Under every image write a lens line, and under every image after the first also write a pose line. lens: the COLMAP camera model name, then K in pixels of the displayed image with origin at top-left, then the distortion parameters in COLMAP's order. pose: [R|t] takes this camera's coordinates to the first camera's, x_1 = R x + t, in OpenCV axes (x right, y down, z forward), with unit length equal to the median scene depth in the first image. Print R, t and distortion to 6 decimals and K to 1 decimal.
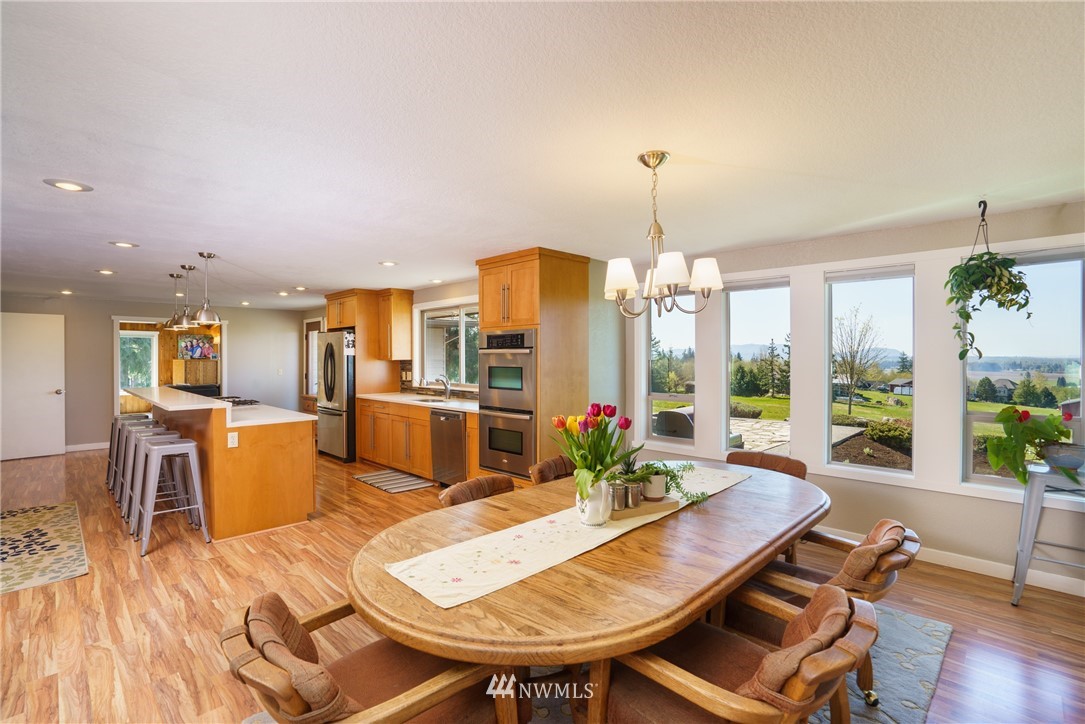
lens RADIAL K [[503.4, 0, 542.5], [0, 503.4, 362.0], [0, 0, 1]] dist [-0.050178, 0.011541]
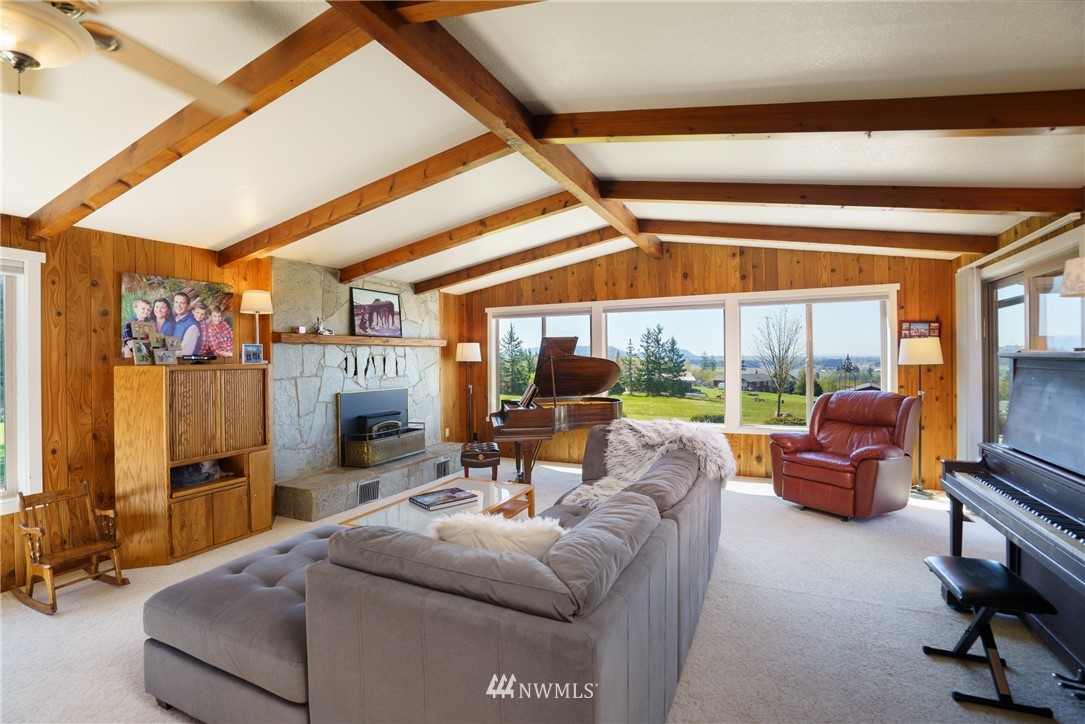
lens RADIAL K [[503.4, 0, 542.5], [0, 503.4, 362.0], [0, 0, 1]] dist [-0.050178, 0.011541]
pose [[0.944688, -0.009996, 0.327817, -0.132612], [0.010754, 0.999942, -0.000500, -0.000964], [-0.327793, 0.003998, 0.944741, 0.145917]]
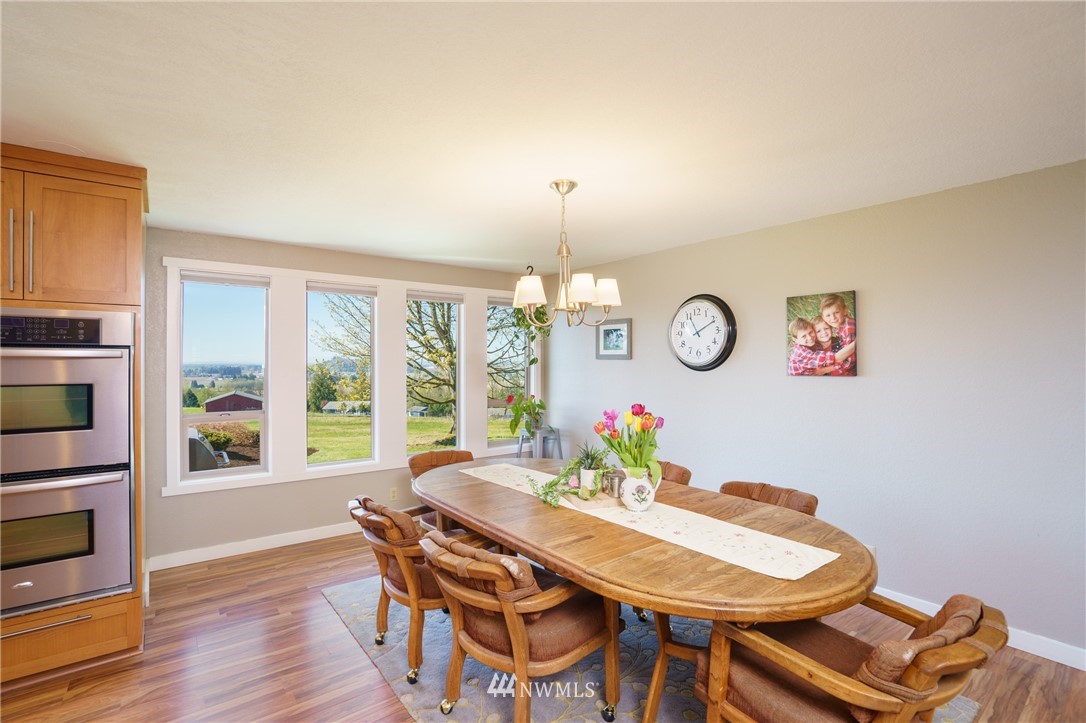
lens RADIAL K [[503.8, 0, 543.0], [0, 503.8, 361.5], [0, 0, 1]] dist [-0.050178, 0.011541]
pose [[0.138933, 0.001878, 0.990300, -1.092999], [0.010724, 0.999937, -0.003400, -0.013890], [-0.990244, 0.011093, 0.138904, 1.086212]]
